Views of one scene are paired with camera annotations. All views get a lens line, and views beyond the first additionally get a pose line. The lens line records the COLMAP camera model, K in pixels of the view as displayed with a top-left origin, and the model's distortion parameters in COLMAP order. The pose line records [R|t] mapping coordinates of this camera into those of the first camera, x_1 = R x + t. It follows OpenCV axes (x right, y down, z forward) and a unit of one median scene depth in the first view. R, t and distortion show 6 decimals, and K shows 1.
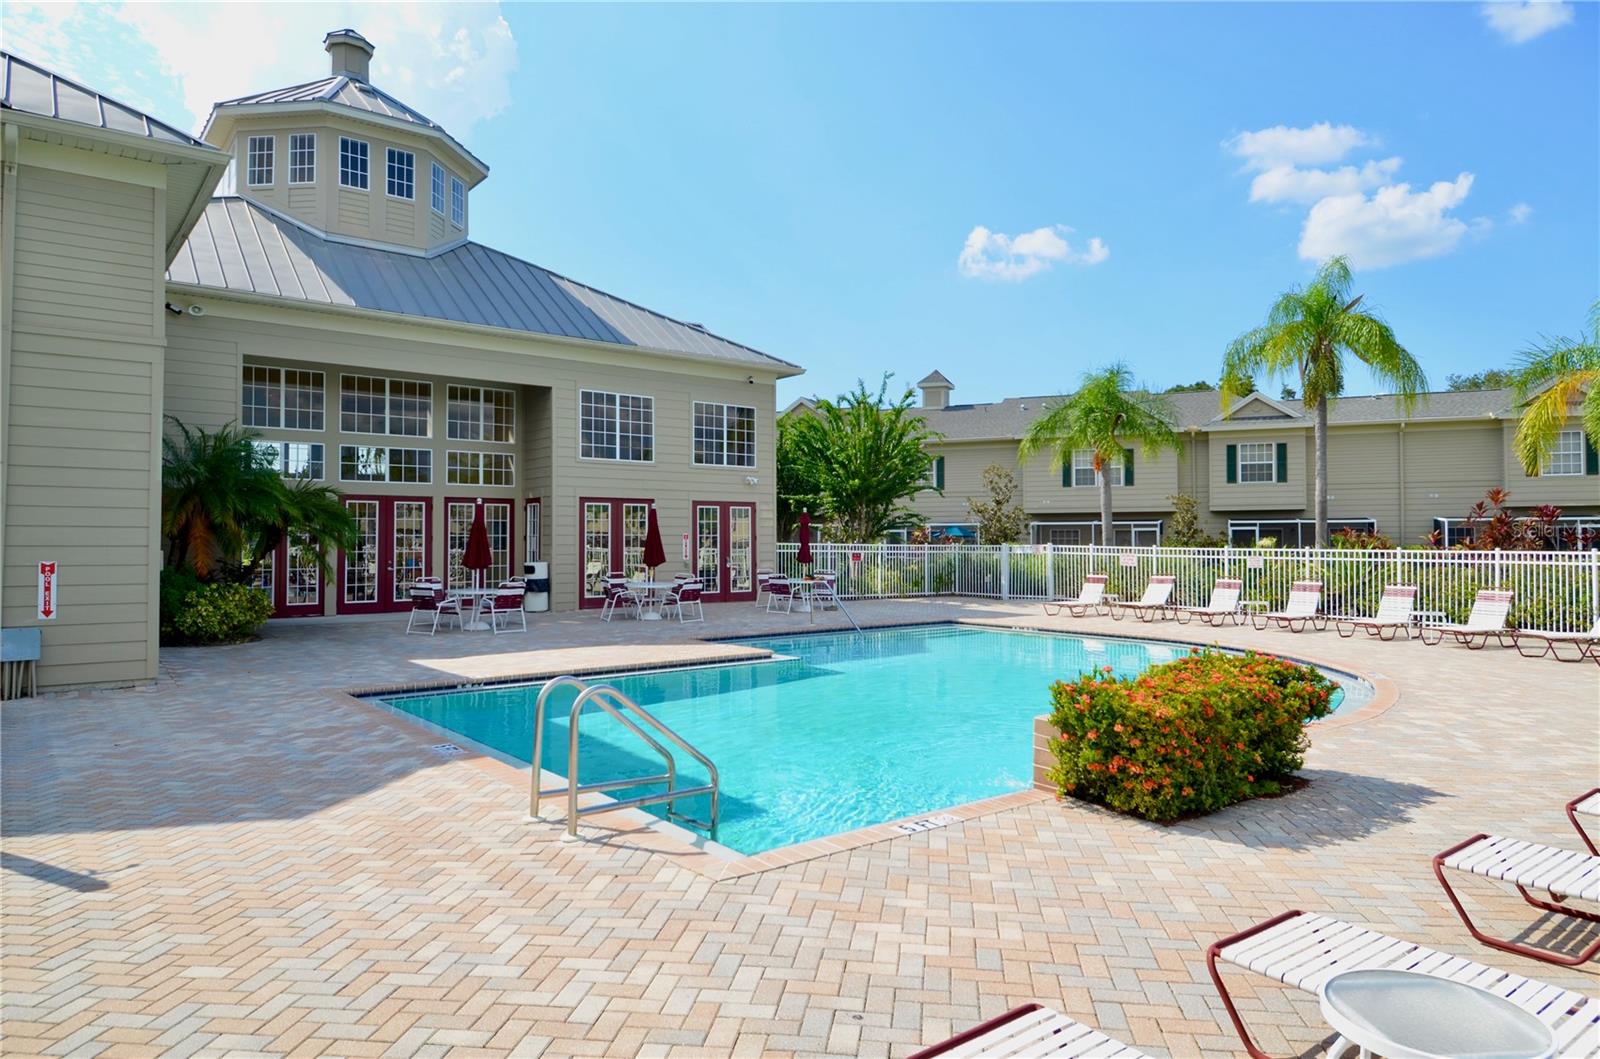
lens RADIAL K [[1003.6, 0, 800.0], [0, 1003.6, 529.5], [0, 0, 1]] dist [0.038282, -0.043703]
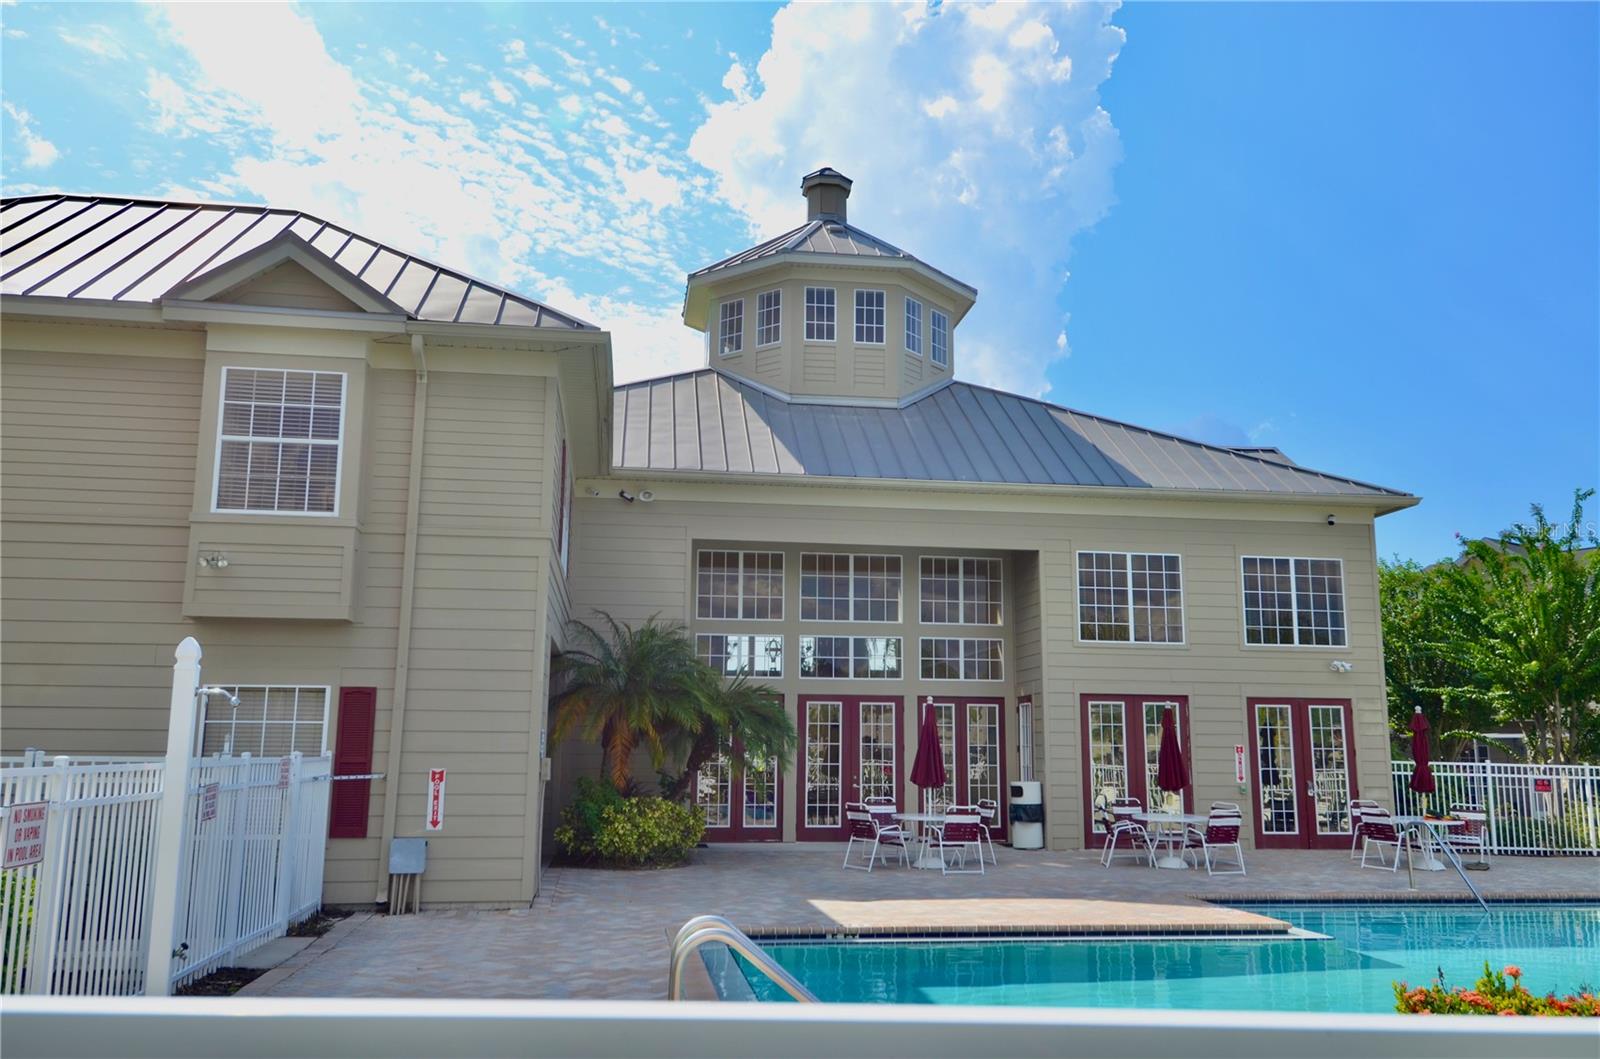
lens RADIAL K [[1337.0, 0, 800.0], [0, 1337.0, 529.5], [0, 0, 1]] dist [0.038125, -0.009718]
pose [[0.859356, -0.076370, -0.505643, 0.114716], [-0.003247, 0.987951, -0.154735, 0.001846], [0.511368, 0.134614, 0.848753, 0.032951]]
